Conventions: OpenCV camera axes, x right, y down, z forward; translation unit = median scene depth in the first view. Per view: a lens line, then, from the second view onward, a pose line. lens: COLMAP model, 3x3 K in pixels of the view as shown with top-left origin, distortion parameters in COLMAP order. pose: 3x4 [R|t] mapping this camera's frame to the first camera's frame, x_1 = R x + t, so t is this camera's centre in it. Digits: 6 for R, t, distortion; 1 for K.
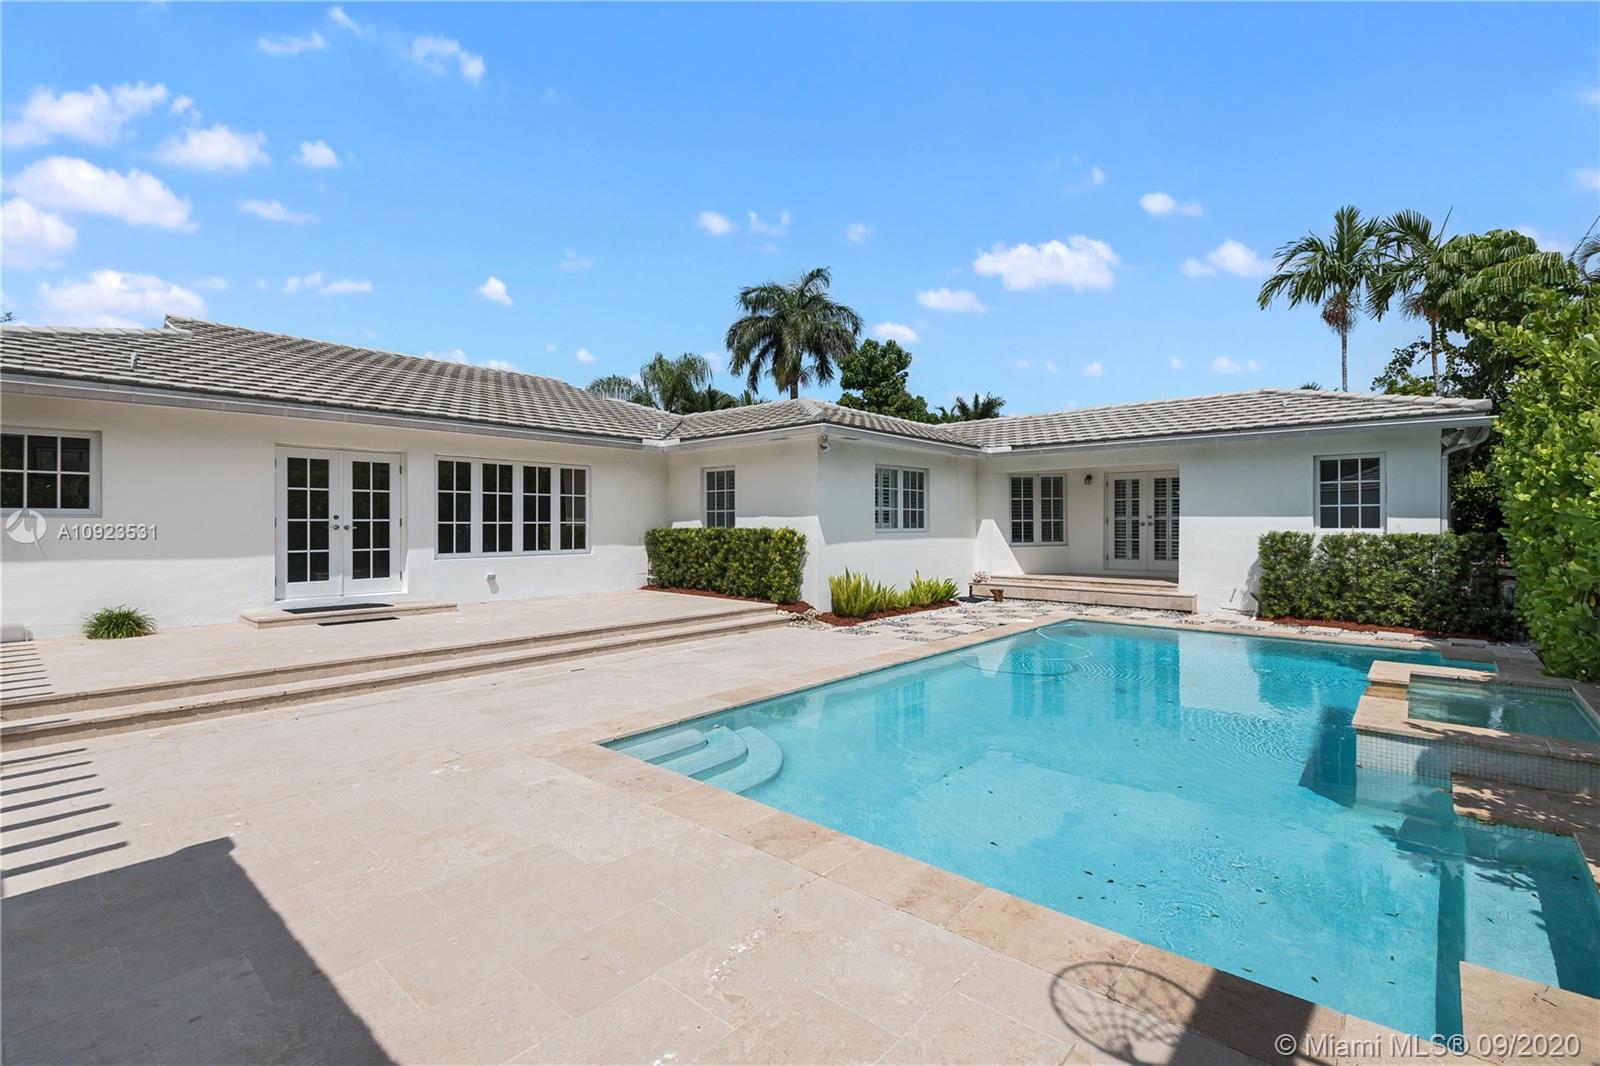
lens RADIAL K [[712.4, 0, 790.9], [0, 712.4, 520.9], [0, 0, 1]] dist [0.011246, -0.000200]
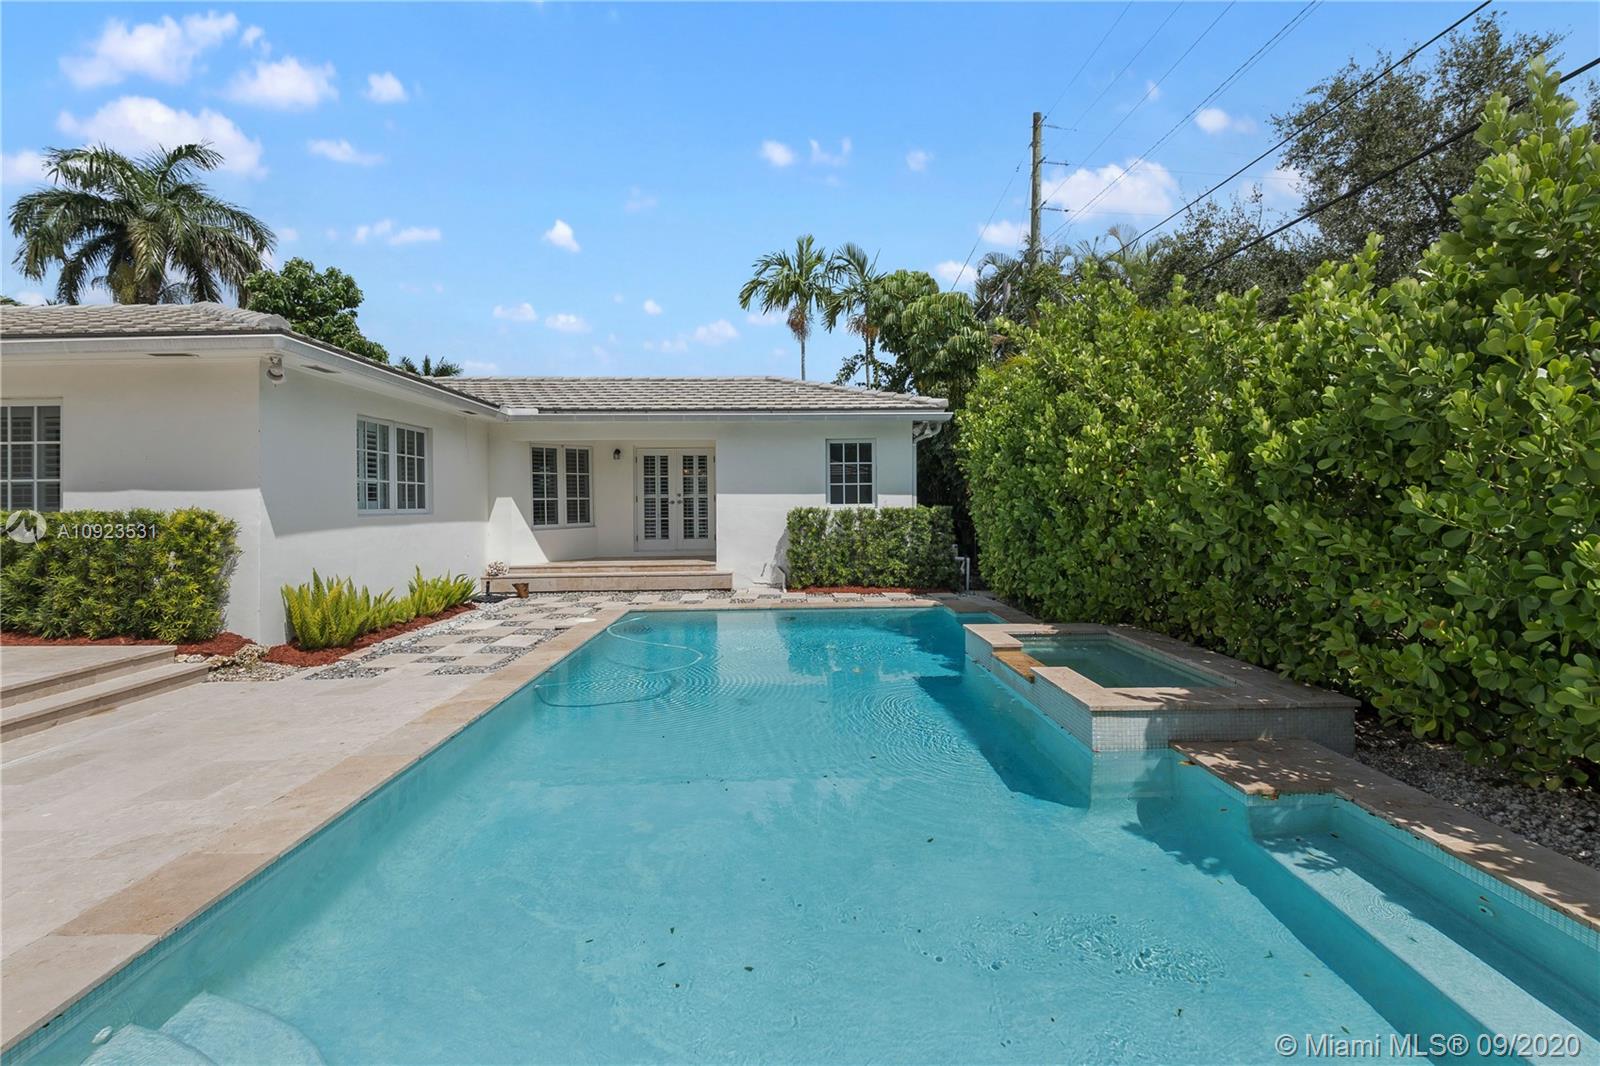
lens RADIAL K [[703.5, 0, 805.2], [0, 703.5, 512.8], [0, 0, 1]] dist [0.038296, -0.030454]
pose [[0.724217, -0.014903, 0.689411, -0.032426], [0.006526, 0.999870, 0.014759, 0.005570], [-0.689542, -0.006190, 0.724220, 0.183295]]
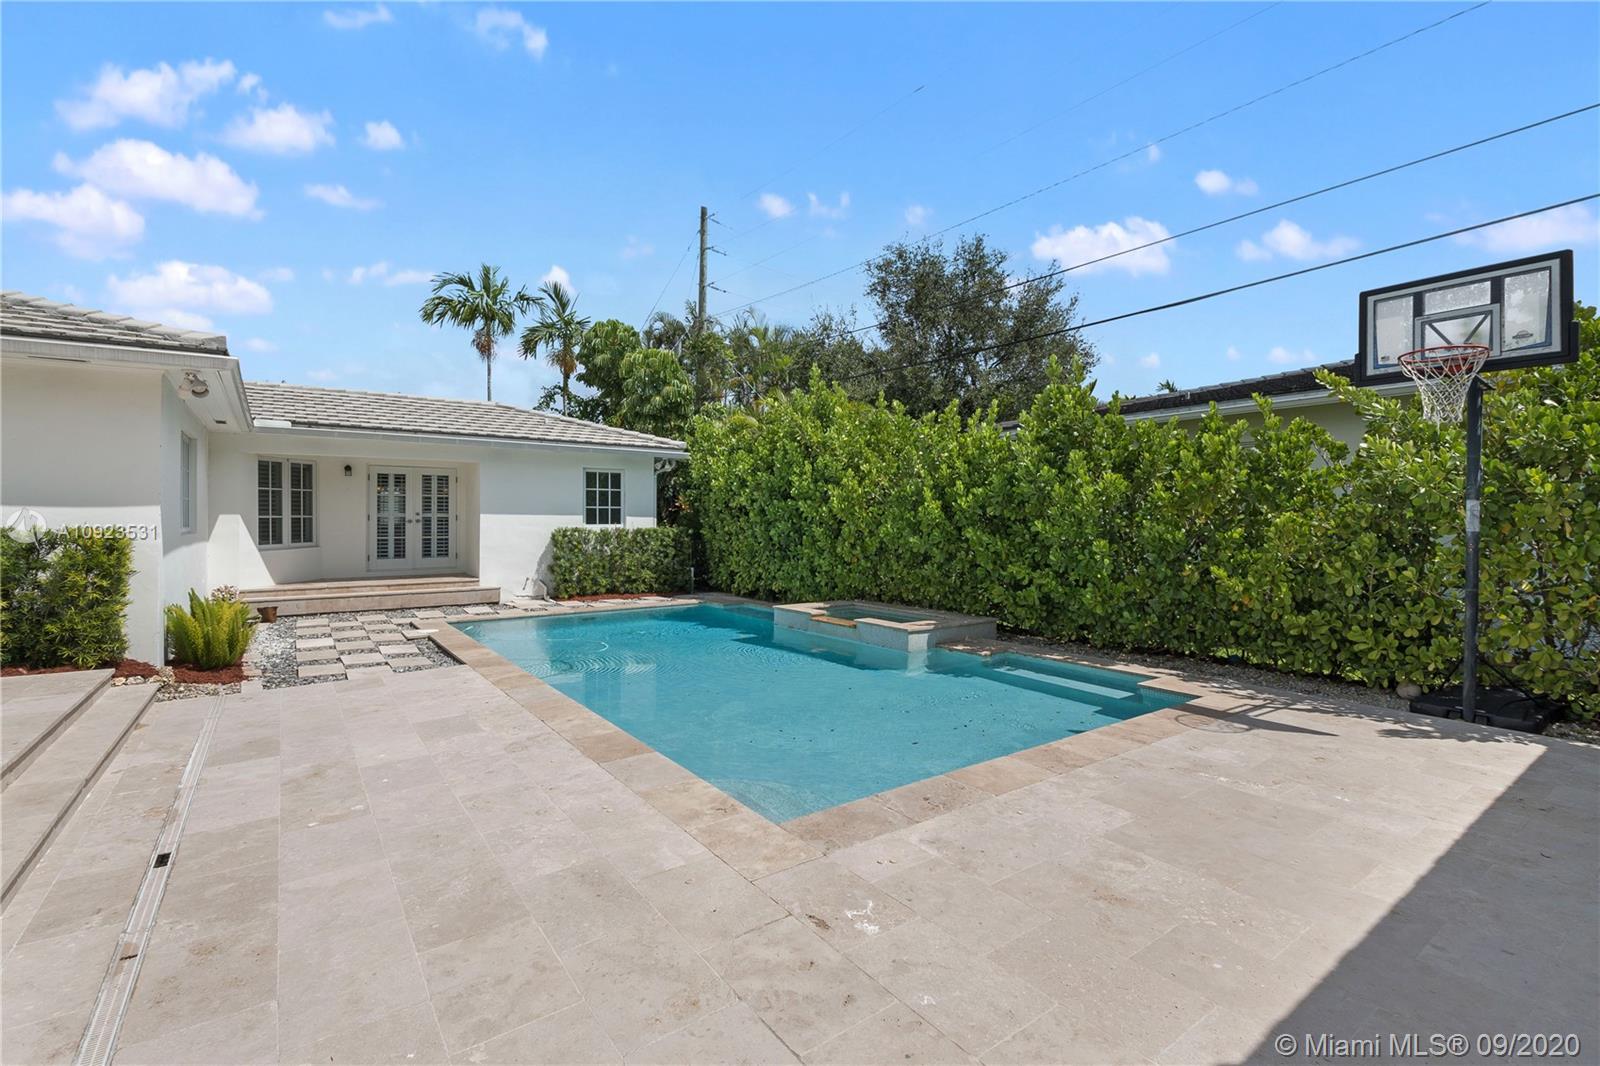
lens RADIAL K [[712.4, 0, 790.9], [0, 712.4, 520.9], [0, 0, 1]] dist [0.011246, -0.000200]
pose [[0.224993, 0.000331, 0.974360, -0.324781], [-0.004031, 0.999992, 0.000591, 0.001346], [-0.974352, -0.004061, 0.224993, 0.274184]]
